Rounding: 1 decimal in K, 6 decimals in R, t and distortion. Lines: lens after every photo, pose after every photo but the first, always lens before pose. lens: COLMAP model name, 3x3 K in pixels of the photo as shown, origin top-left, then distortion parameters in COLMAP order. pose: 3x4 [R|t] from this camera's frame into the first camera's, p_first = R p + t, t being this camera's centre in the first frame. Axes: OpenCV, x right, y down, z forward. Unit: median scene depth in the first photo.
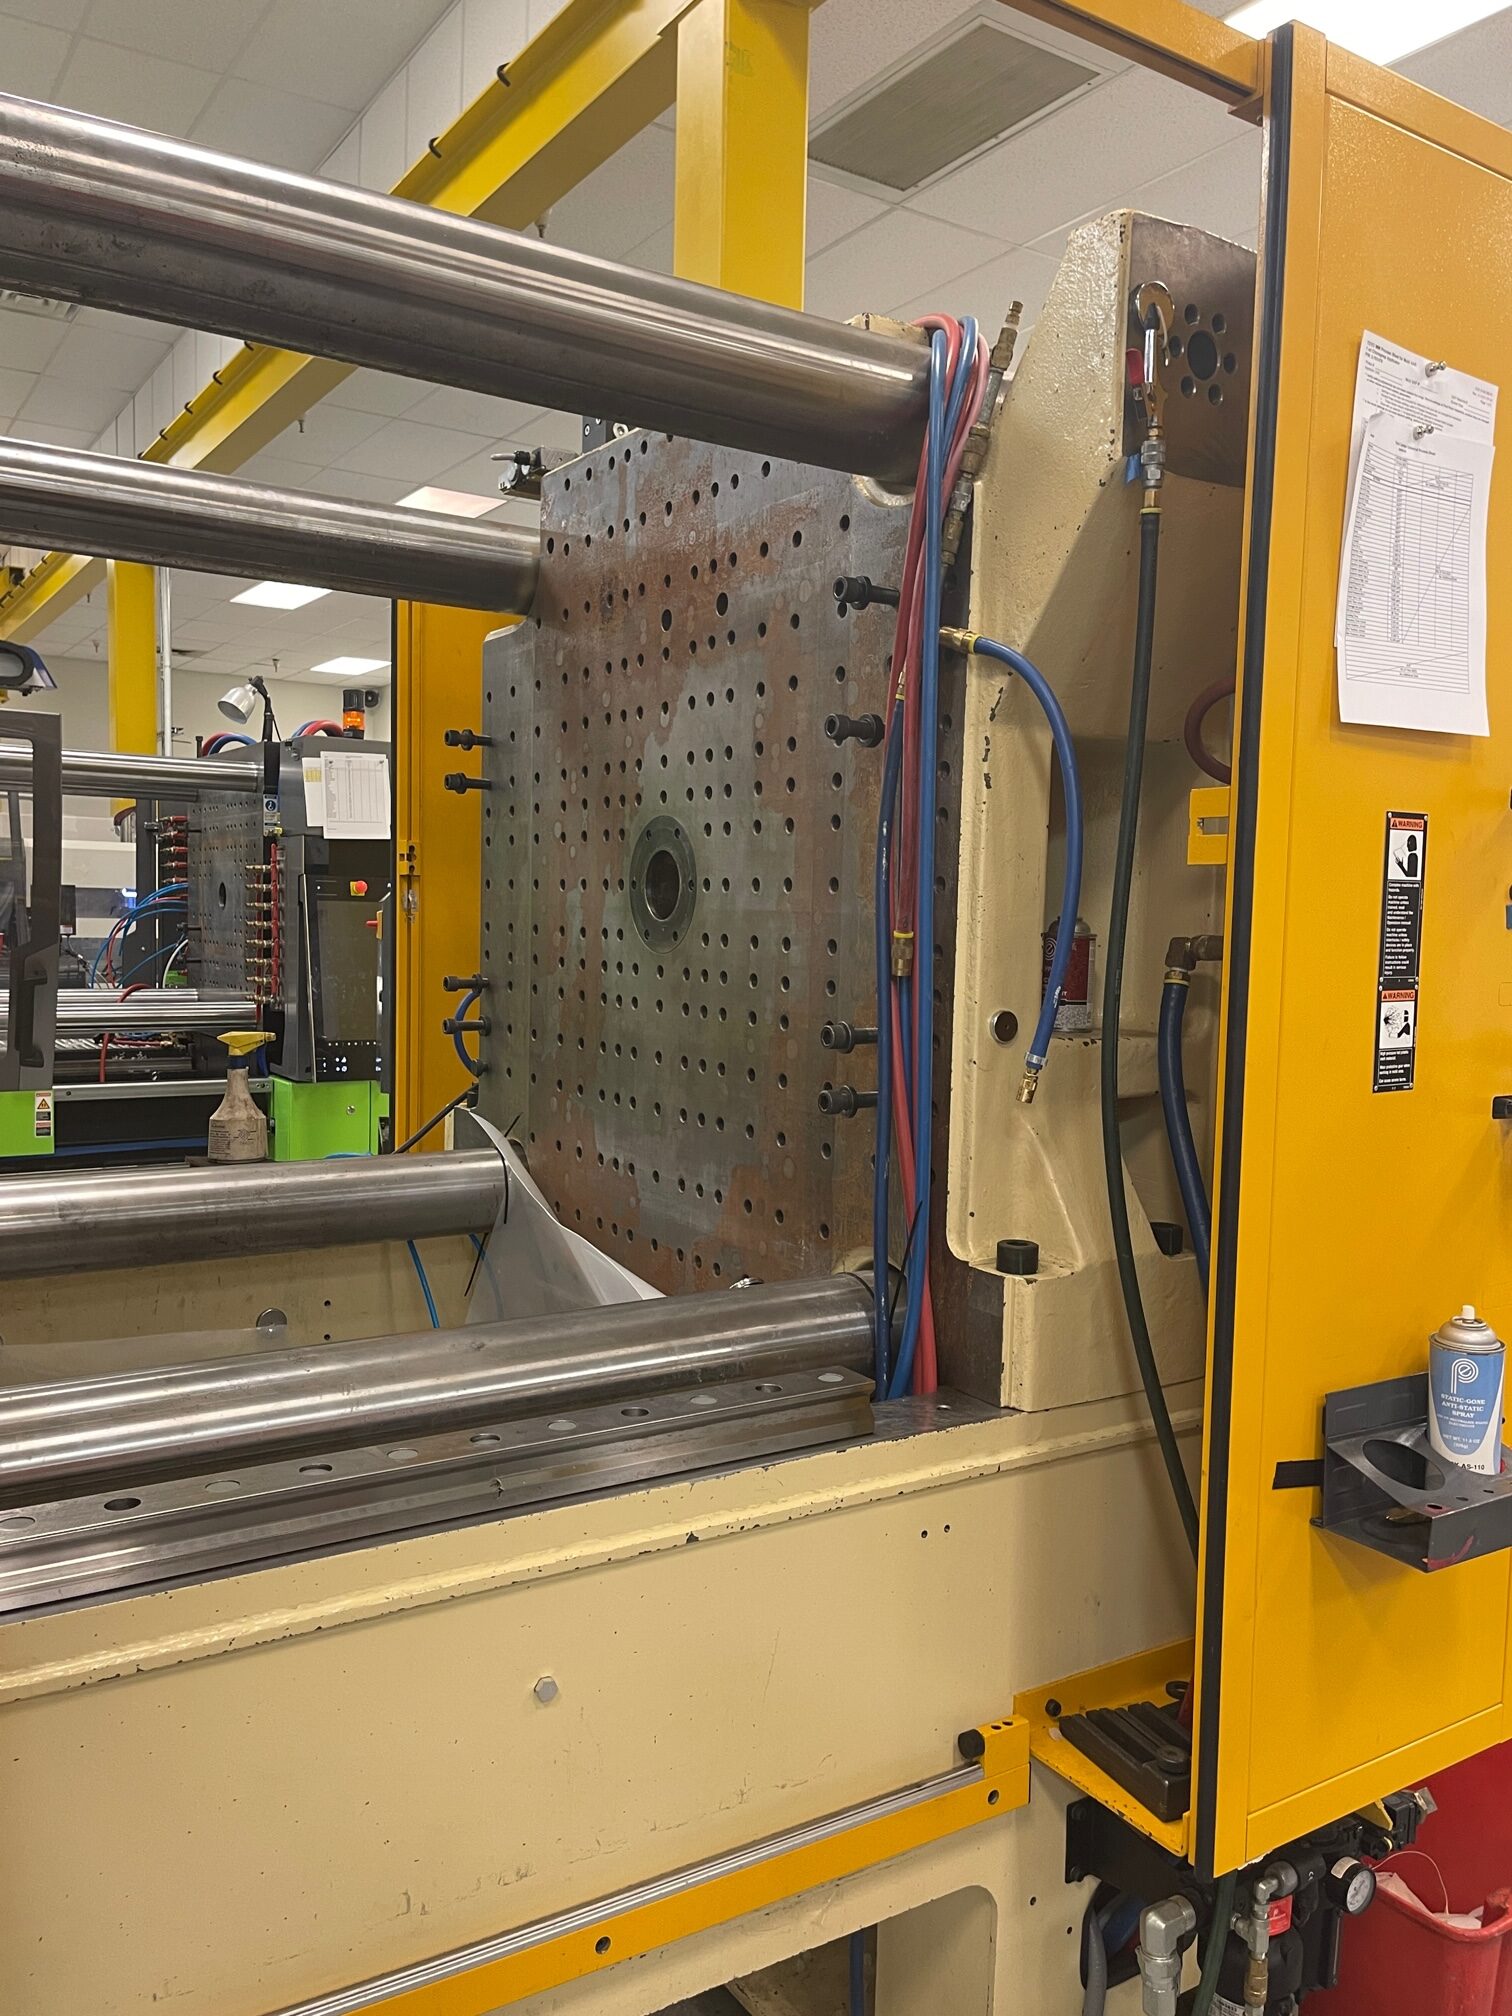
lens RADIAL K [[1584.4, 0, 757.8], [0, 1584.4, 1015.6], [0, 0, 1]] dist [0.060766, -0.000800]
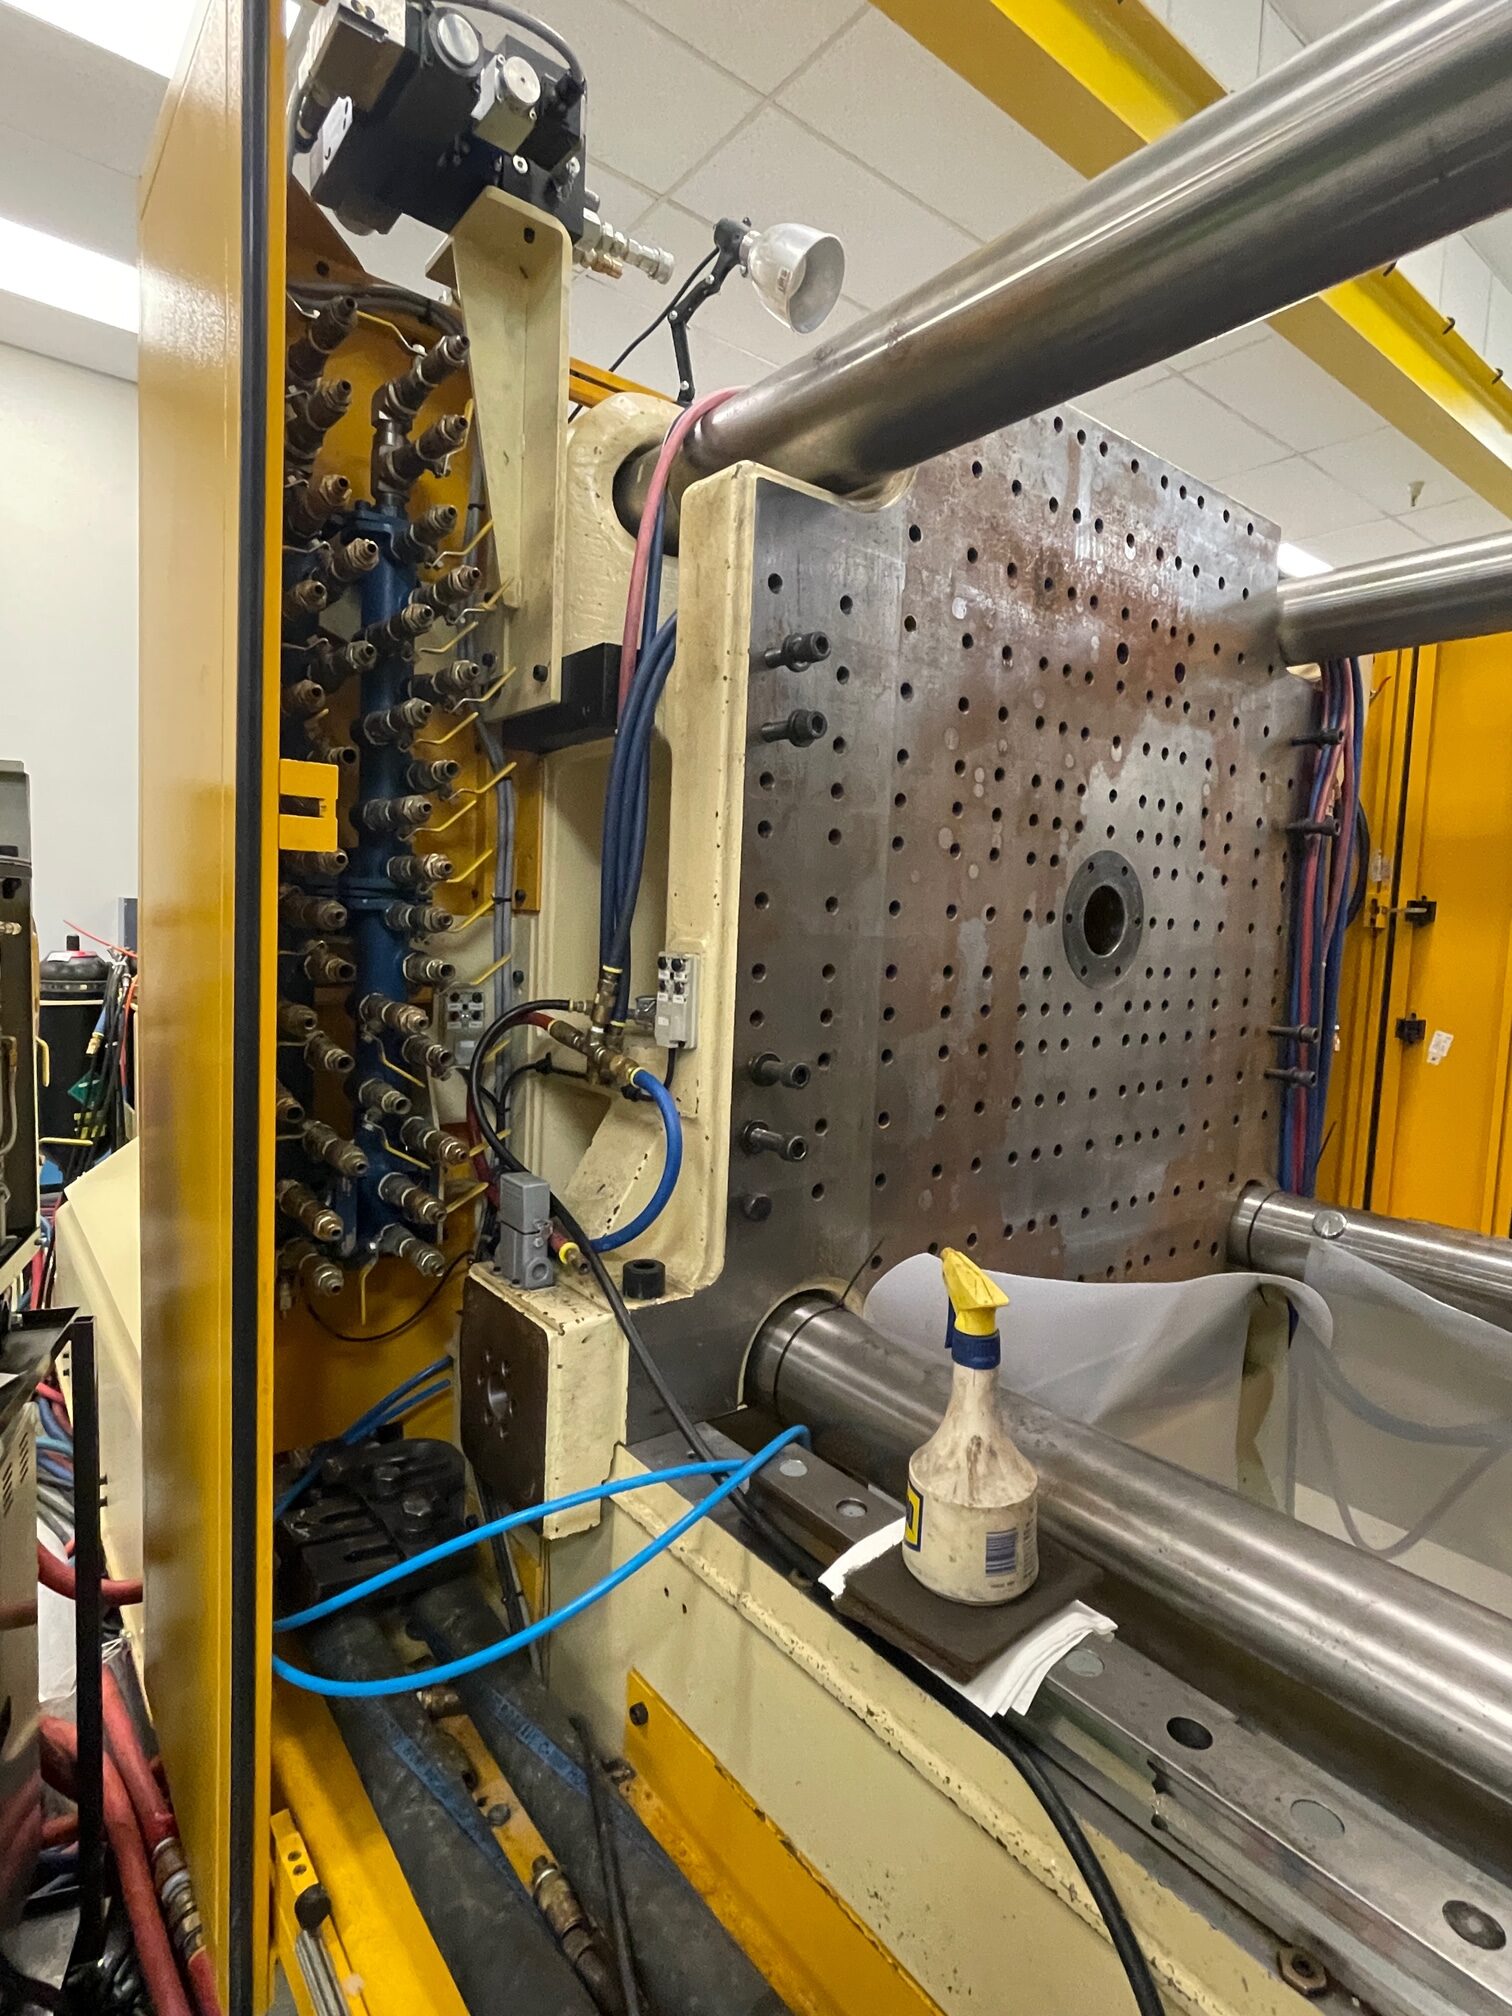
lens RADIAL K [[1038.6, 0, 756.4], [0, 1038.6, 1002.1], [0, 0, 1]] dist [0.004739, 0.002163]
pose [[-0.092490, -0.096654, 0.991011, -0.702873], [0.028497, 0.994613, 0.099665, -0.104921], [-0.995306, 0.037459, -0.089237, 1.302449]]
